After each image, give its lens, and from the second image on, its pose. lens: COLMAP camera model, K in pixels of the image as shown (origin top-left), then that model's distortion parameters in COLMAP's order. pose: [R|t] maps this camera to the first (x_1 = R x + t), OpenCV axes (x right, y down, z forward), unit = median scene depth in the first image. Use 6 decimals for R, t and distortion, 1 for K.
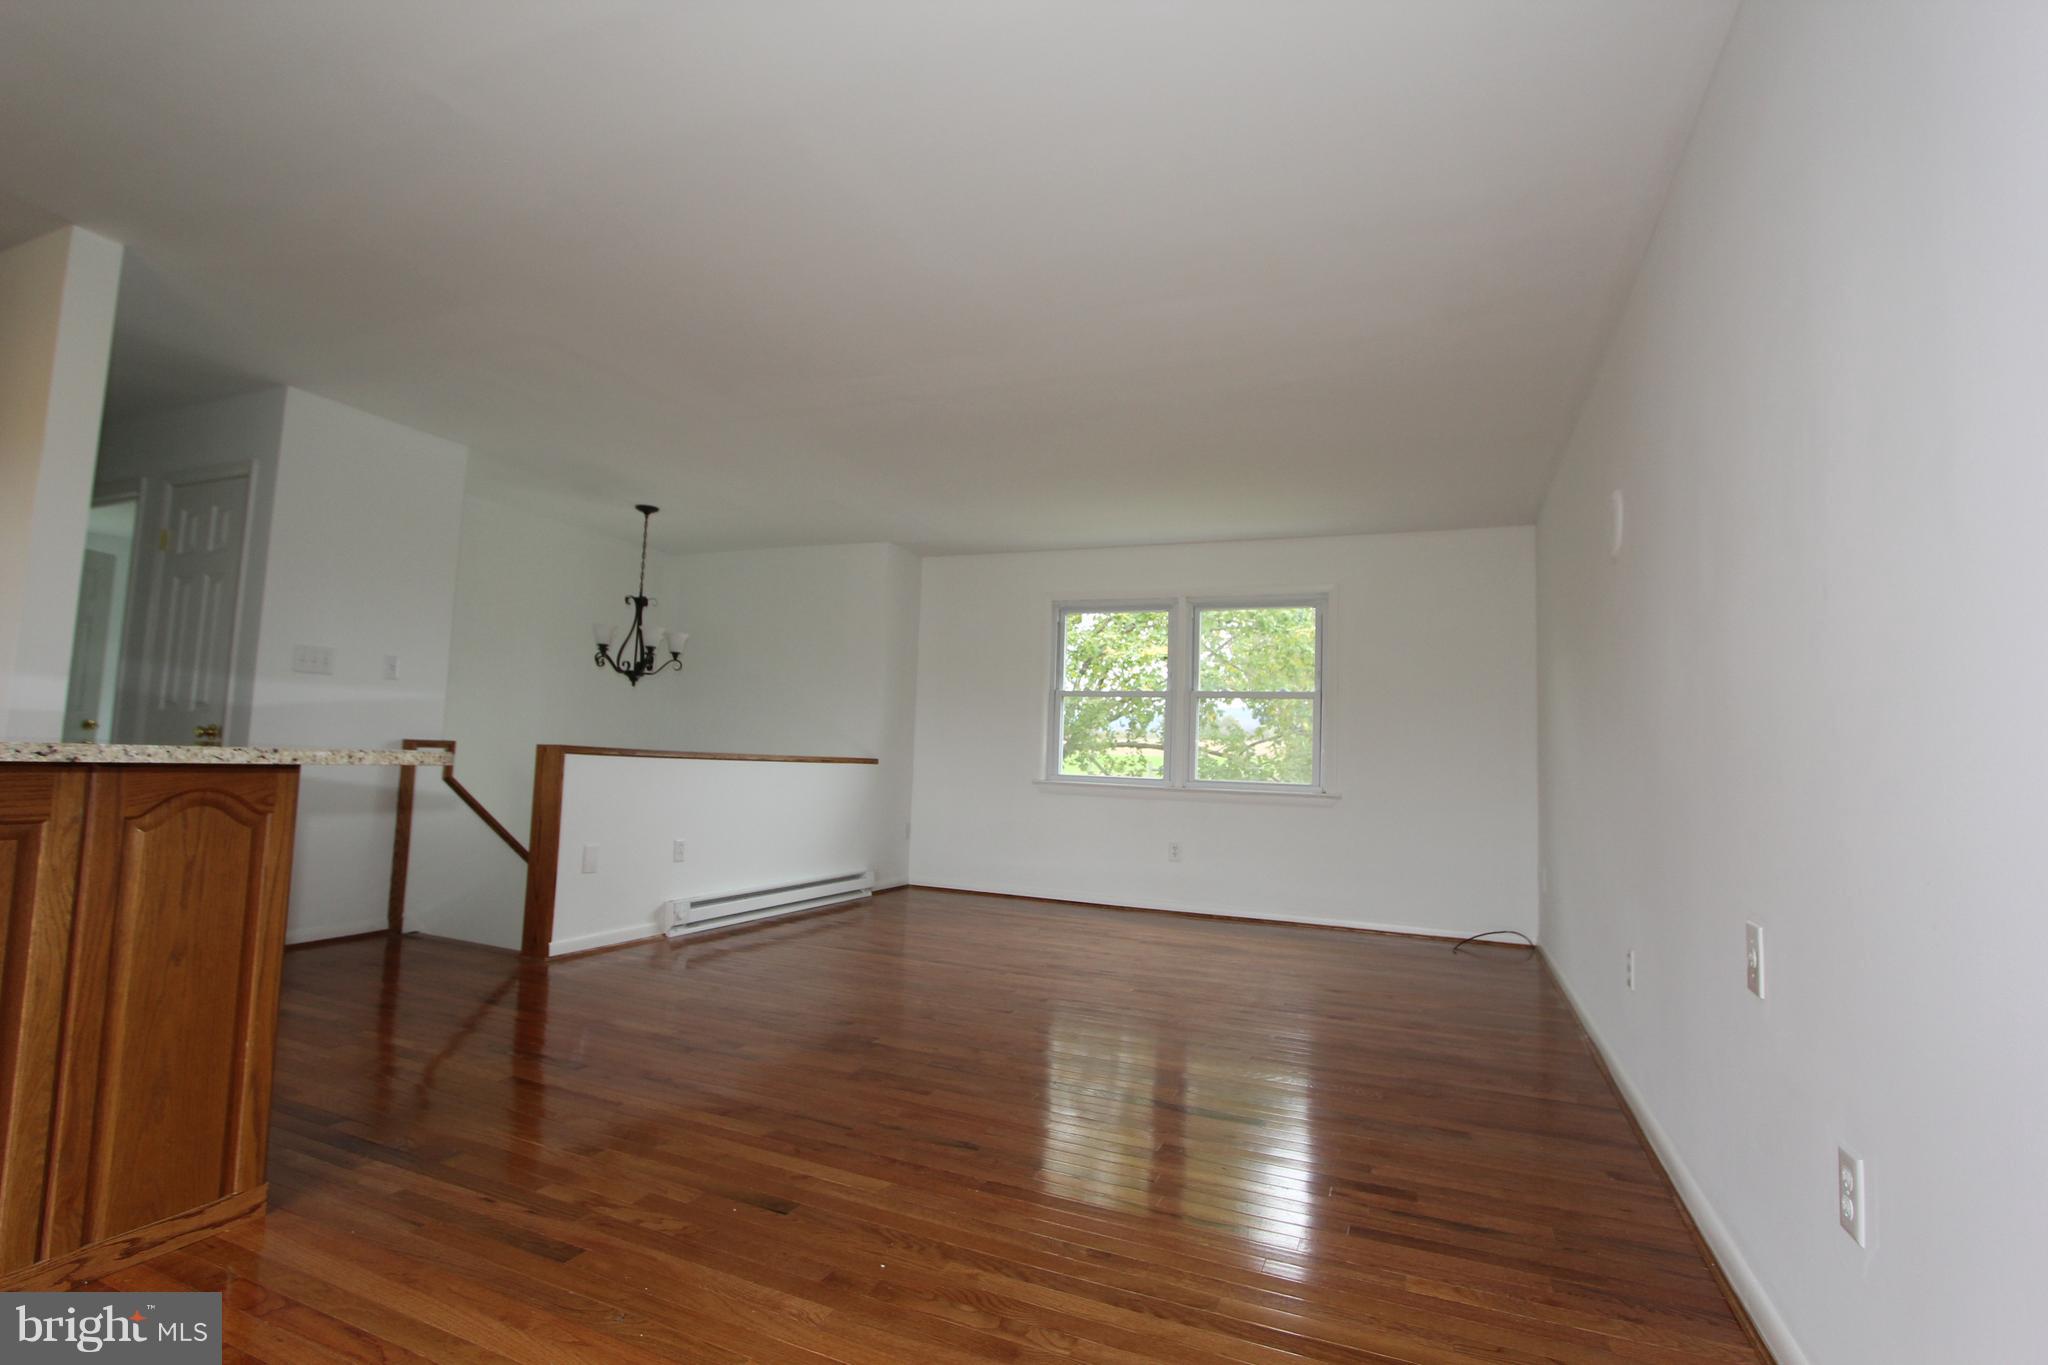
lens RADIAL K [[949.0, 0, 1024.0], [0, 949.0, 682.5], [0, 0, 1]] dist [-0.023987, 0.005713]
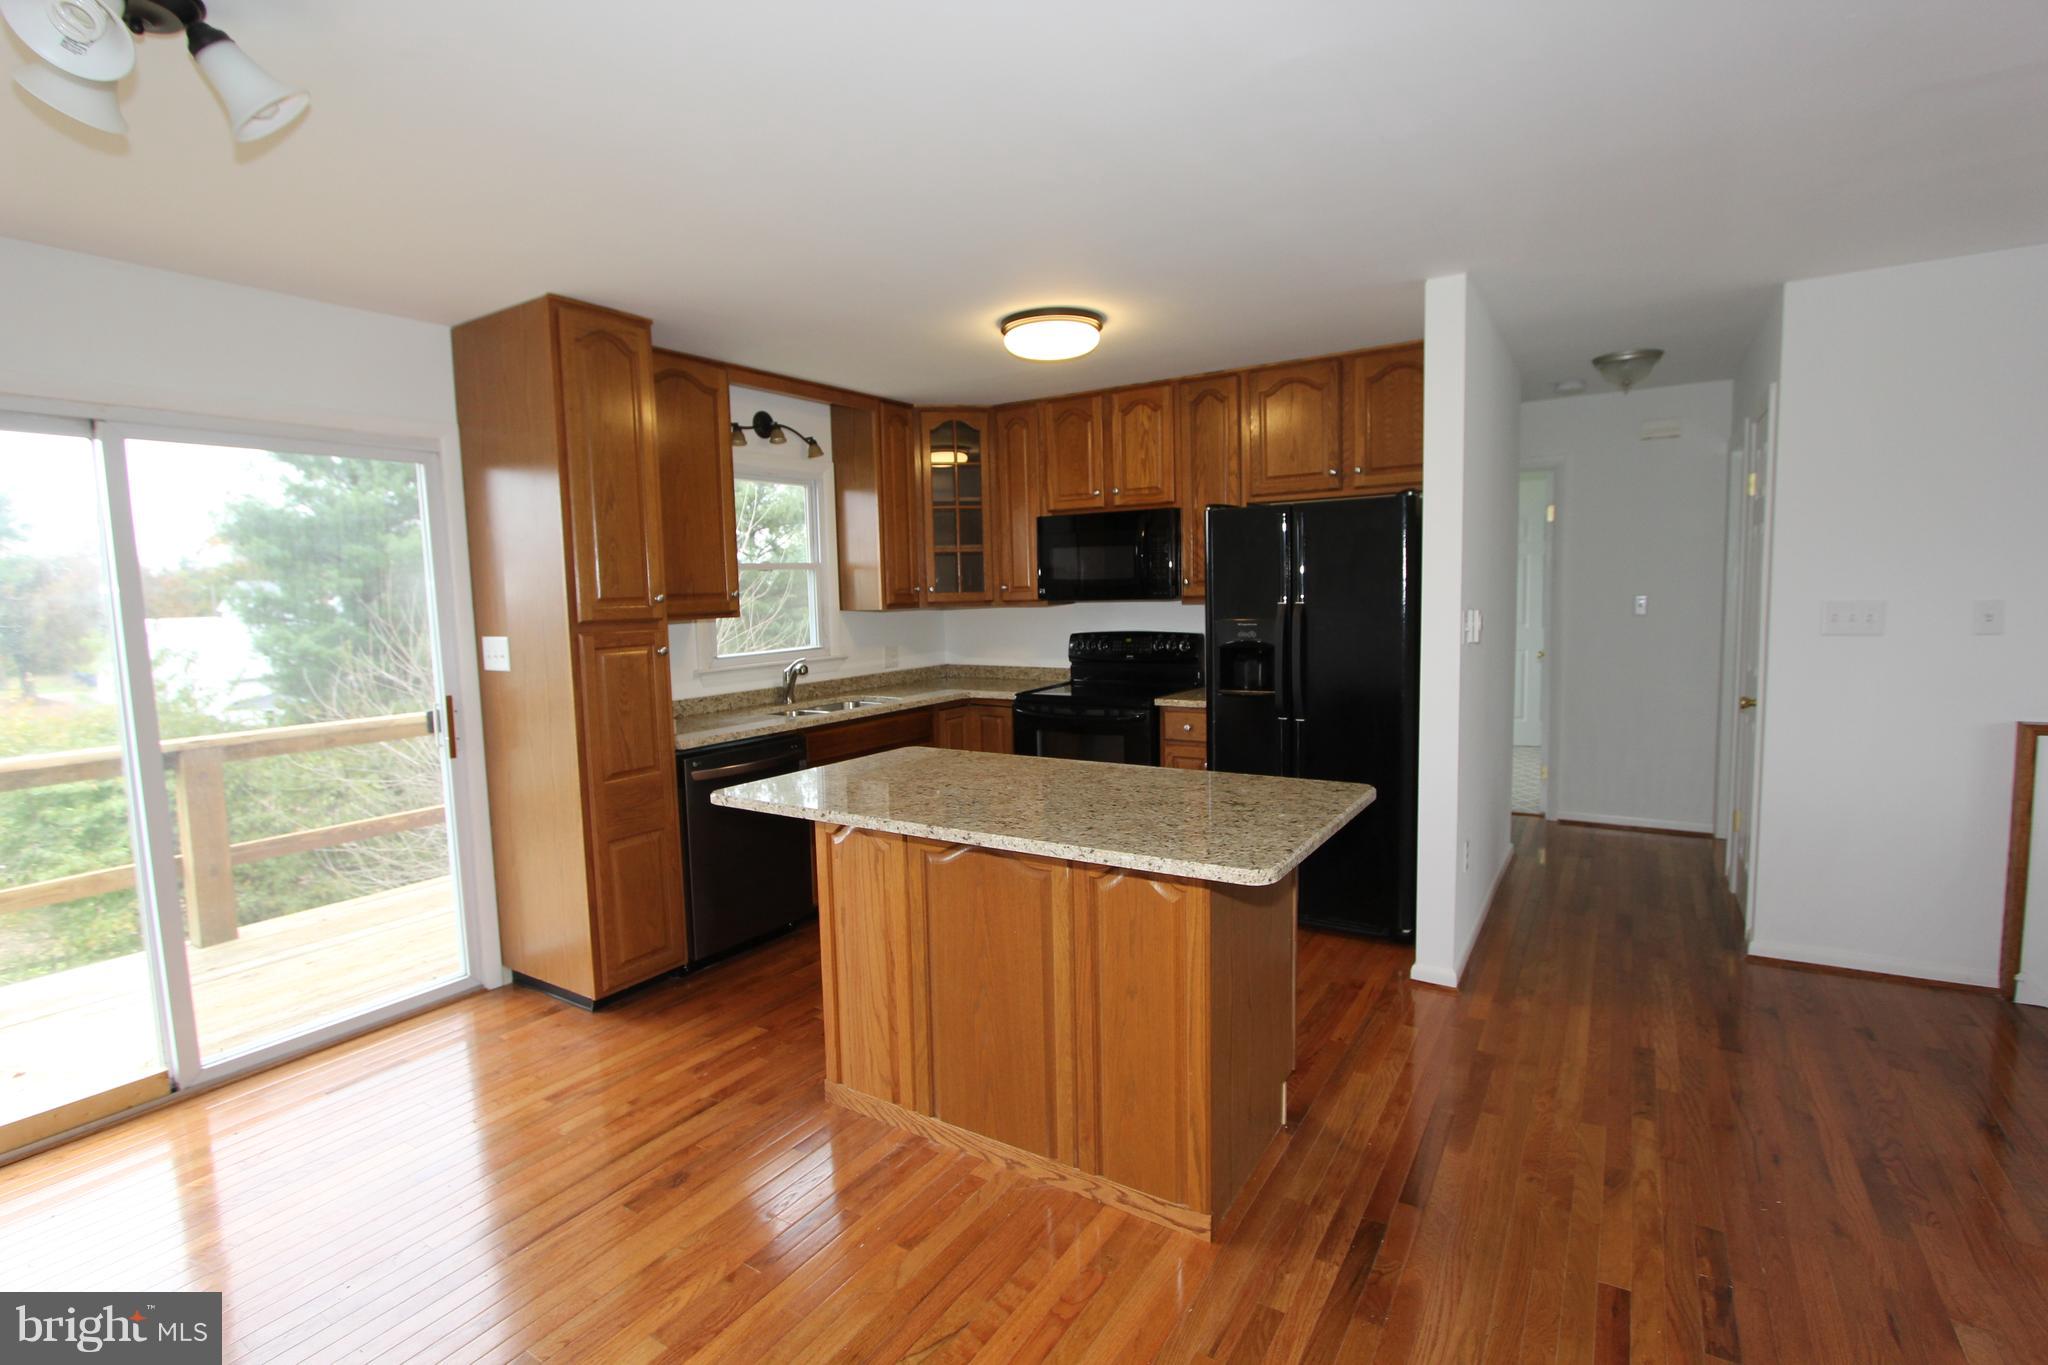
lens RADIAL K [[949.0, 0, 1024.0], [0, 949.0, 682.5], [0, 0, 1]] dist [-0.023987, 0.005713]
pose [[-0.168099, 0.062071, -0.983814, 0.306136], [0.096876, 0.994225, 0.046175, -0.178789], [0.980998, -0.087546, -0.173141, 1.074788]]
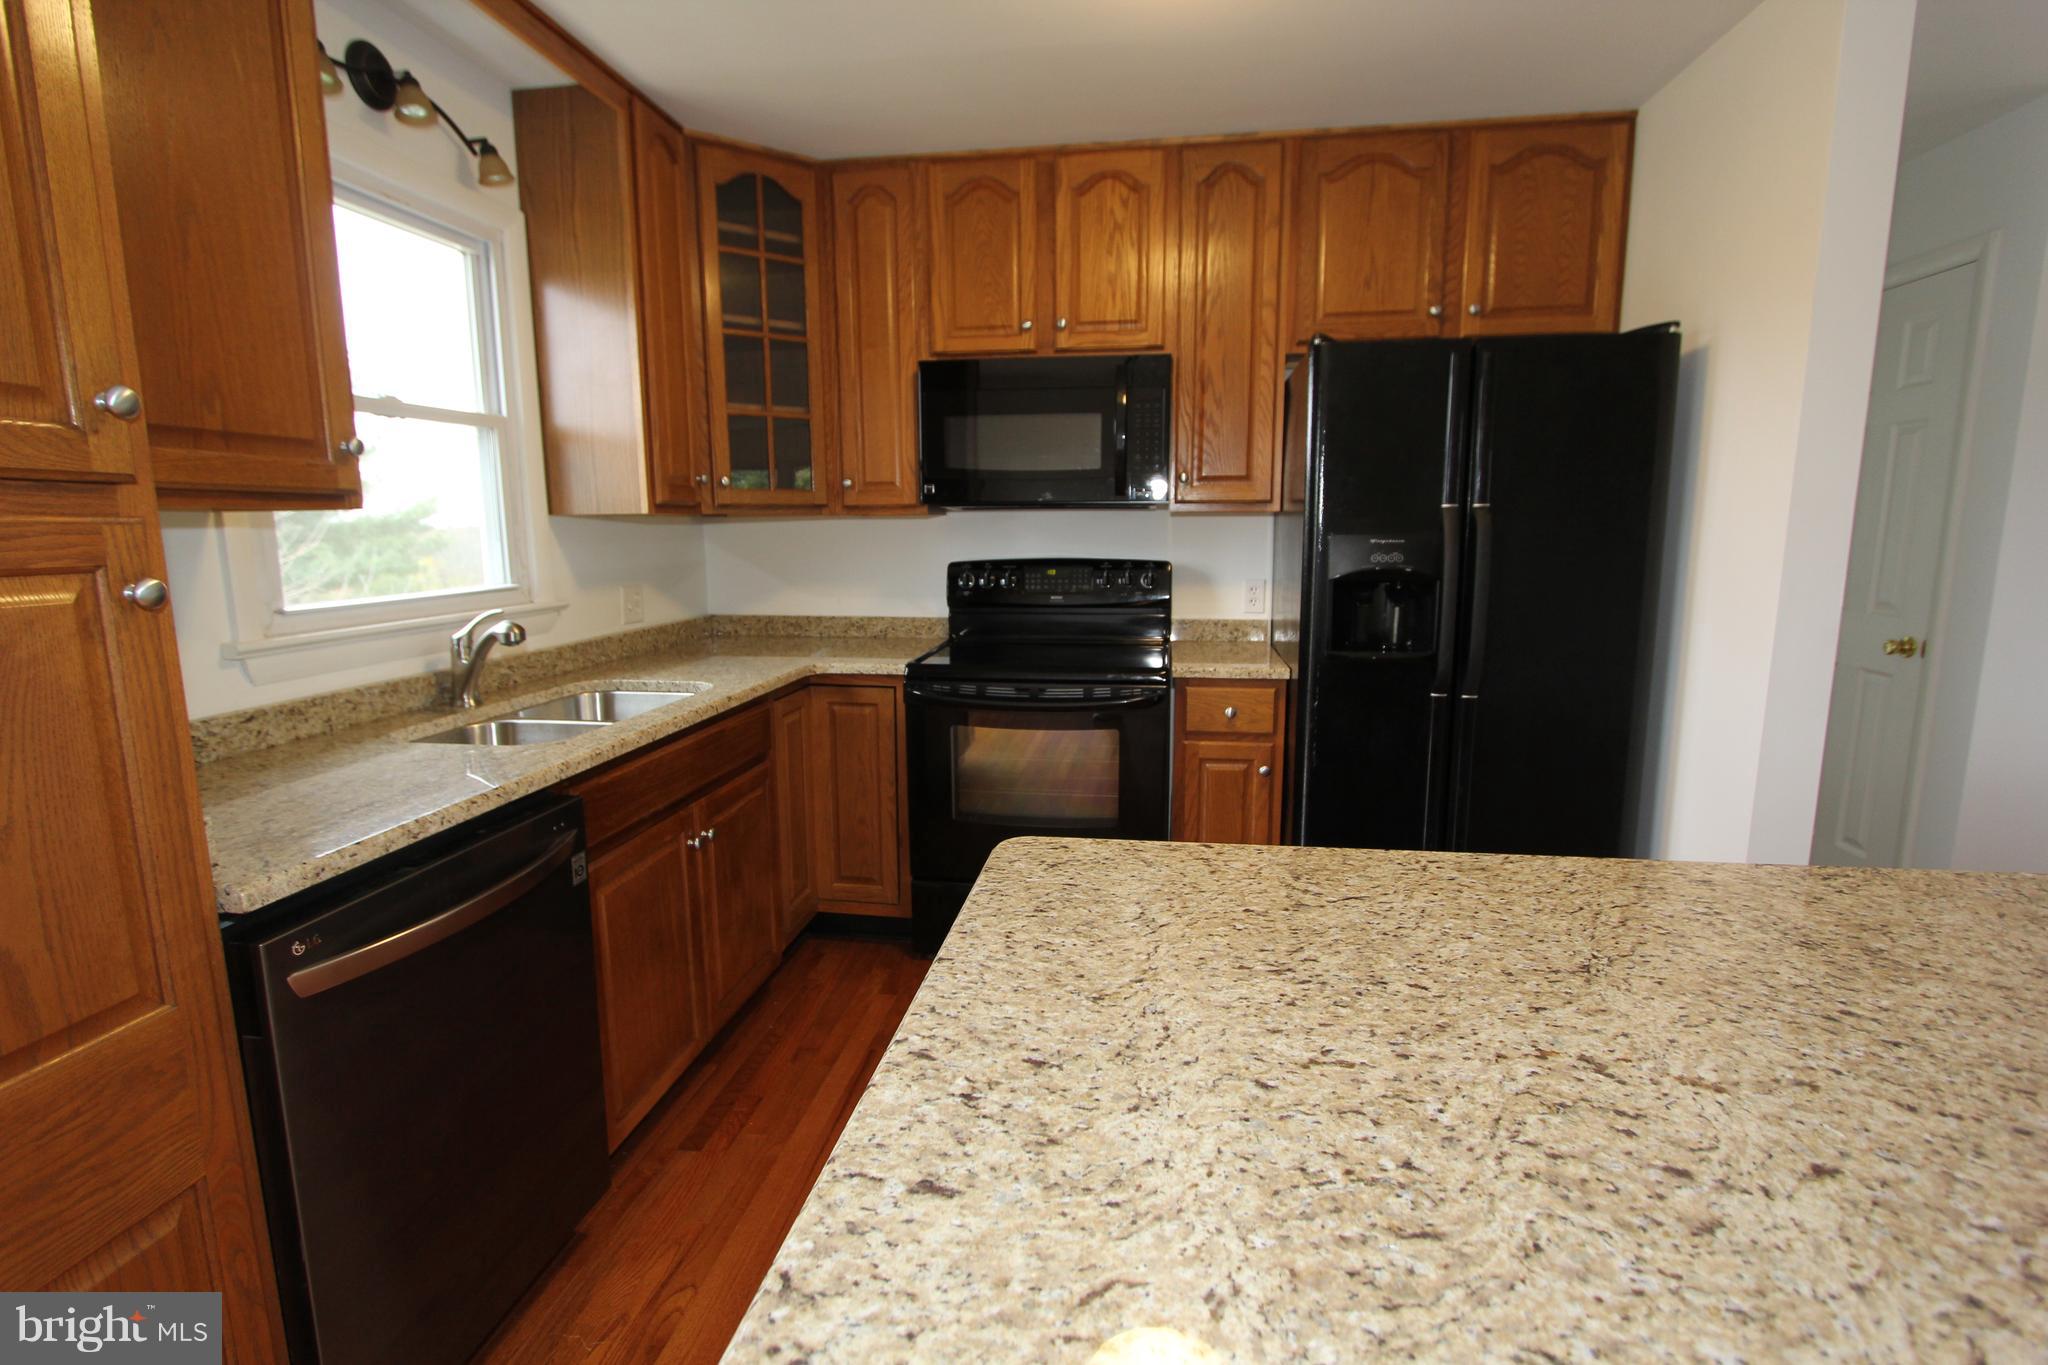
lens RADIAL K [[949.0, 0, 1024.0], [0, 949.0, 682.5], [0, 0, 1]] dist [-0.023987, 0.005713]
pose [[0.254180, 0.117899, -0.959944, -0.797485], [0.091974, 0.985097, 0.145342, -0.204891], [0.962774, -0.125232, 0.239548, 0.389951]]
